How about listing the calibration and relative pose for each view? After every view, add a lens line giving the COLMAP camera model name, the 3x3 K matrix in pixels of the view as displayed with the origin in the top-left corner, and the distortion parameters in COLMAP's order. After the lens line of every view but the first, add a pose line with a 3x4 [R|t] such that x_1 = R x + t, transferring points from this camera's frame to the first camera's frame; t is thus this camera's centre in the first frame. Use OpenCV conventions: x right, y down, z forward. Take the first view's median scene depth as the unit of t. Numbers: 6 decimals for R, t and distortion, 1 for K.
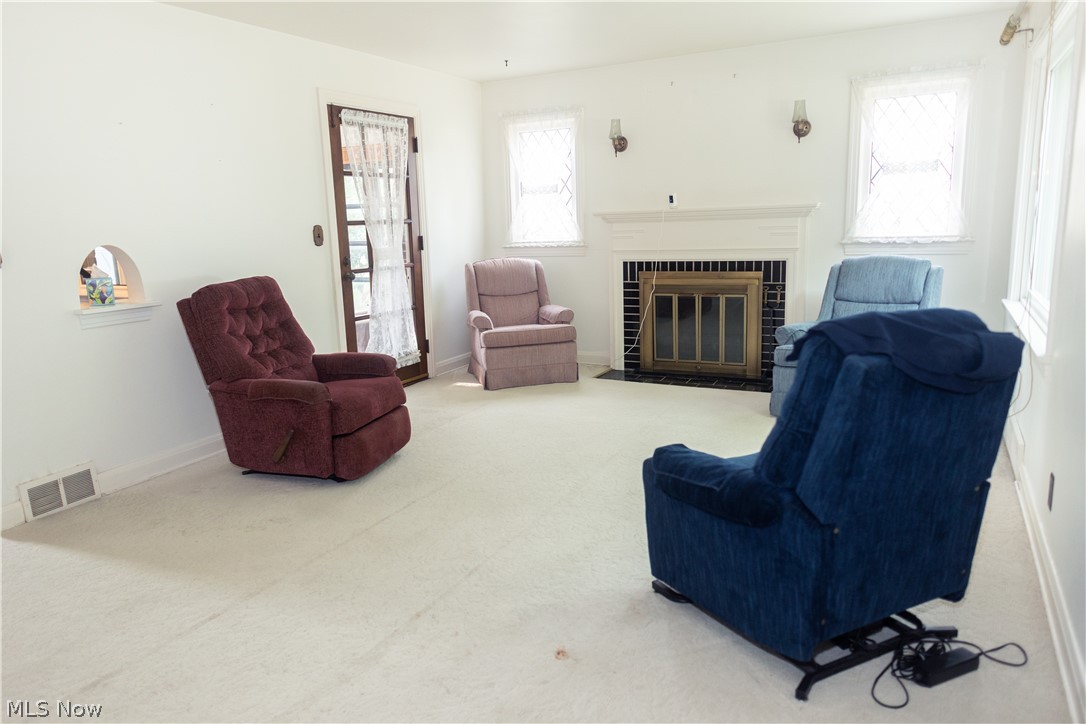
lens RADIAL K [[738.9, 0, 545.7], [0, 738.9, 366.4], [0, 0, 1]] dist [-0.000134, -0.002498]
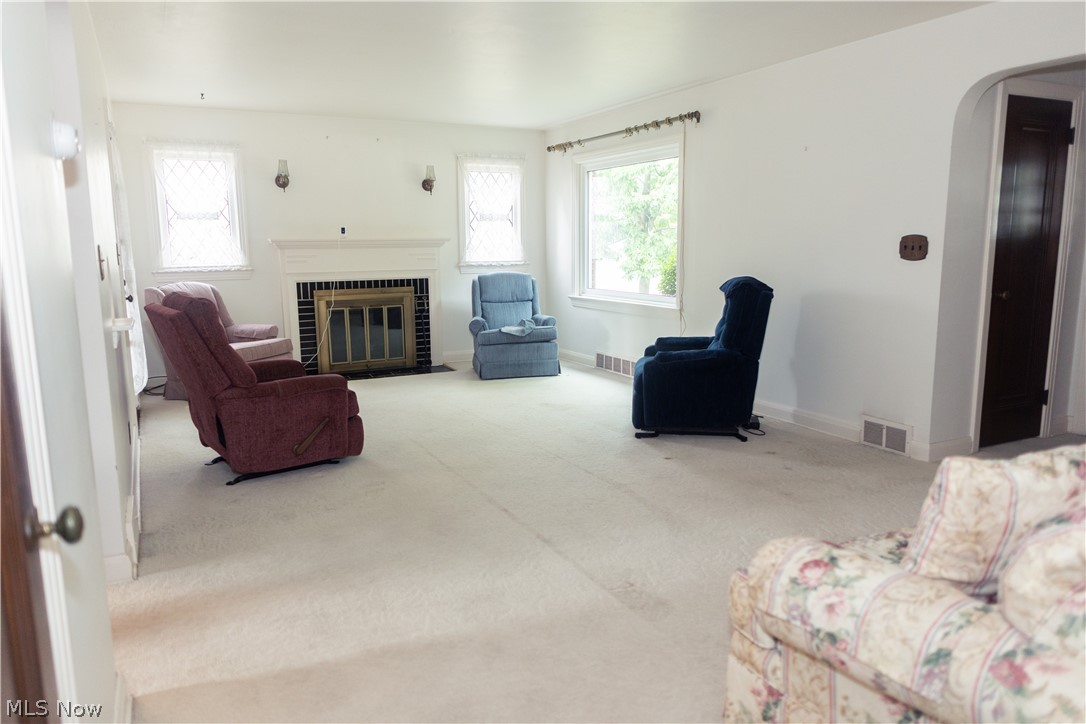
lens RADIAL K [[738.9, 0, 546.2], [0, 738.9, 358.8], [0, 0, 1]] dist [-0.000134, -0.002498]
pose [[0.566722, -0.099236, 0.817911, -0.670136], [0.153308, 0.988084, 0.013657, 0.020358], [-0.809520, 0.117653, 0.575182, 0.040093]]
